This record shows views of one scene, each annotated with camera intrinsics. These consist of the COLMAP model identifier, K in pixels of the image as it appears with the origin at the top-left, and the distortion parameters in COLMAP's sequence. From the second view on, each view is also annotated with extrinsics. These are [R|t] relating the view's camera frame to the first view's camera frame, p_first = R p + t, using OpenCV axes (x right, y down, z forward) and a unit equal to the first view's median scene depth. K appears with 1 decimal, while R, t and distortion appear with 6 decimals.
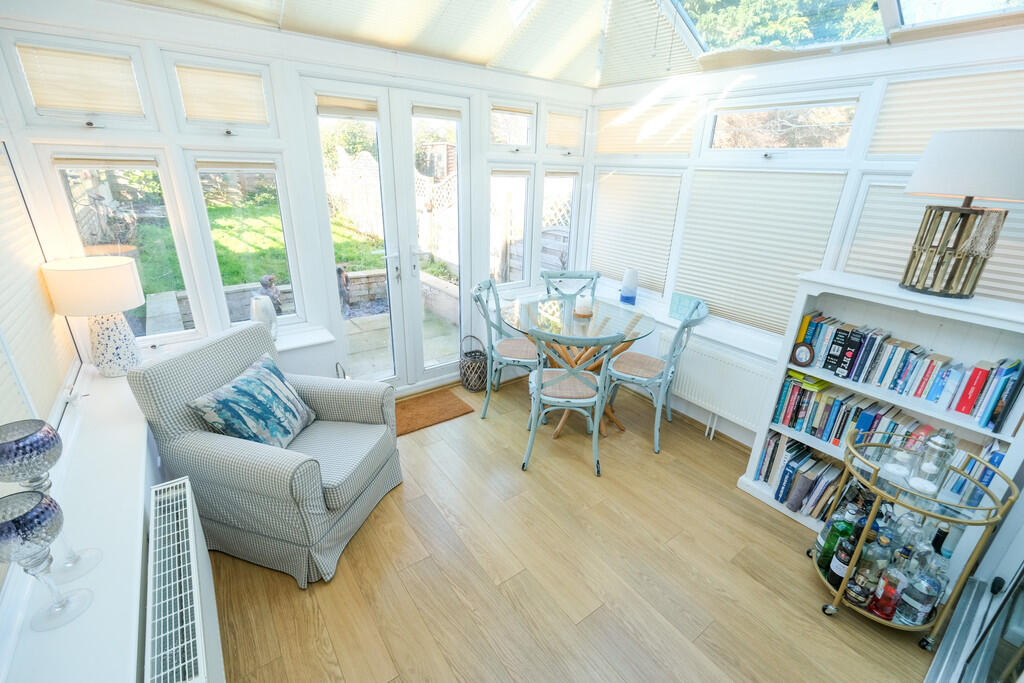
lens RADIAL K [[441.2, 0, 514.1], [0, 441.2, 338.8], [0, 0, 1]] dist [-0.006786, 0.001526]
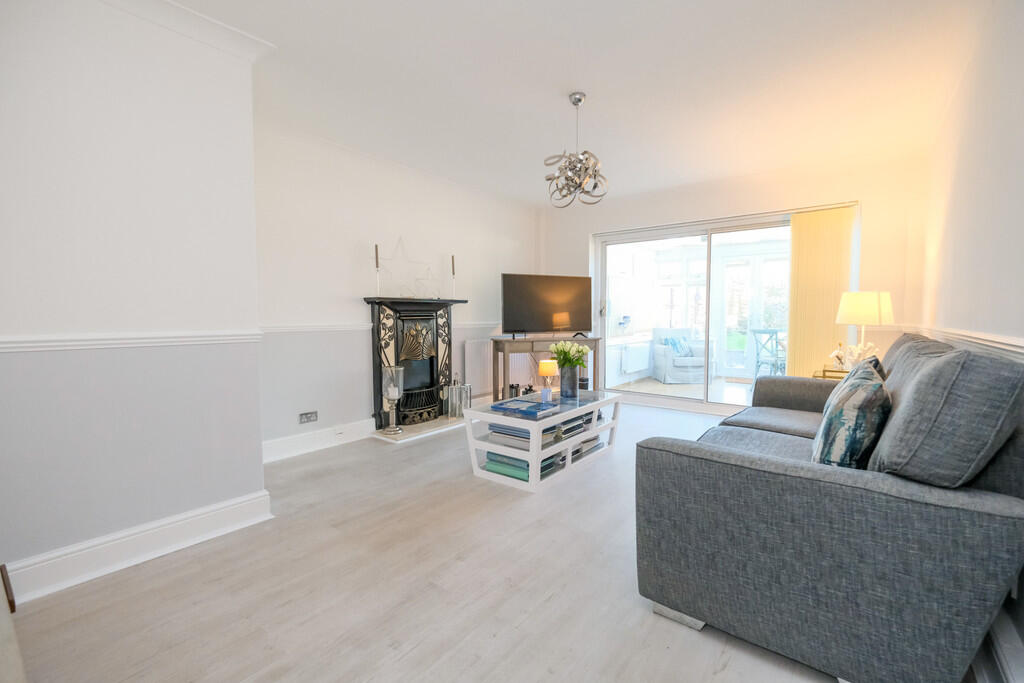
lens RADIAL K [[441.2, 0, 514.1], [0, 441.2, 338.8], [0, 0, 1]] dist [-0.006786, 0.001526]
pose [[0.269942, 0.019662, -0.962676, 2.381489], [-0.342859, 0.936224, -0.077019, 0.786162], [0.899766, 0.350852, 0.259468, -1.075474]]
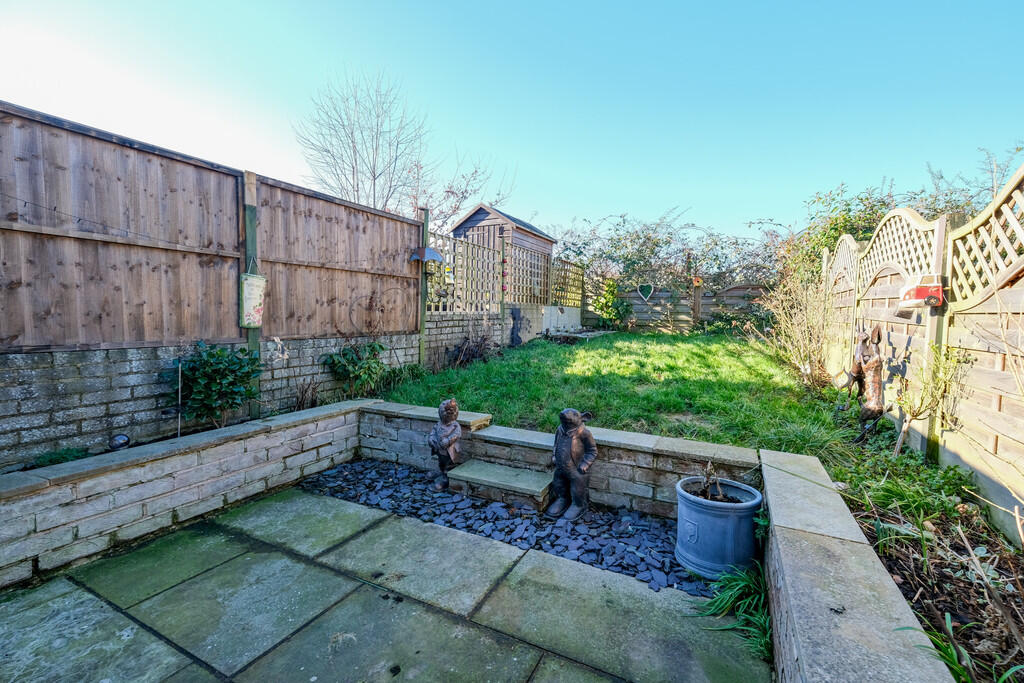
lens RADIAL K [[441.2, 0, 514.1], [0, 441.2, 338.8], [0, 0, 1]] dist [-0.006786, 0.001526]
pose [[0.449015, 0.021605, -0.893263, -0.120115], [-0.320459, 0.937095, -0.138420, -0.372123], [0.834082, 0.348406, 0.427693, 1.831100]]
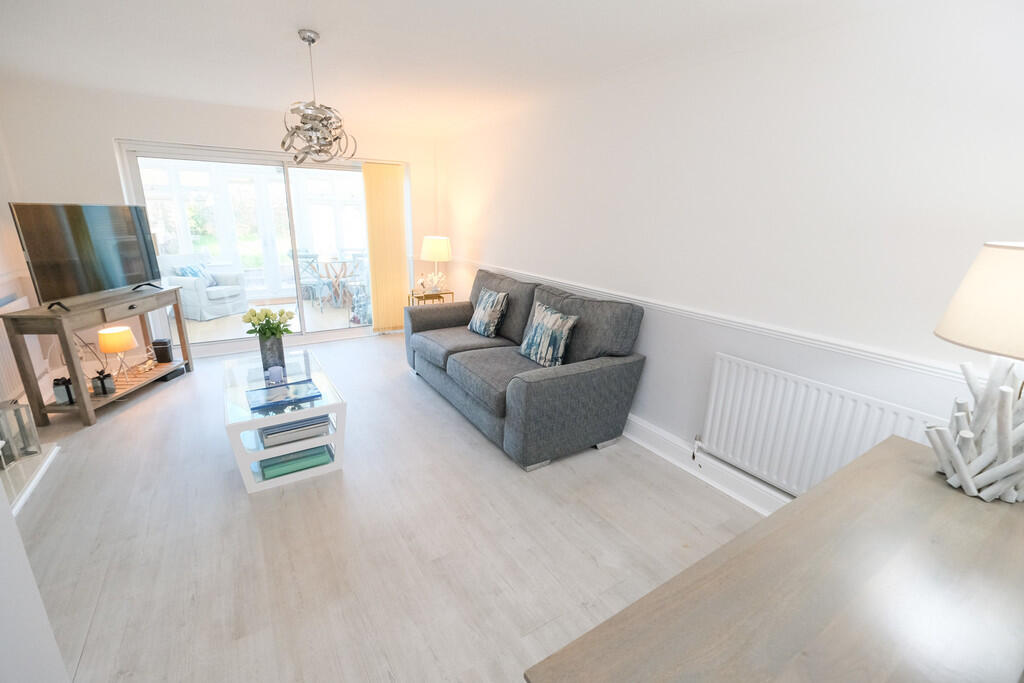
lens RADIAL K [[441.2, 0, 514.1], [0, 441.2, 338.8], [0, 0, 1]] dist [-0.006786, 0.001526]
pose [[0.997806, 0.010839, -0.065314, 1.782555], [-0.017183, 0.995100, -0.097365, 0.823111], [0.063939, 0.098273, 0.993103, -1.803307]]
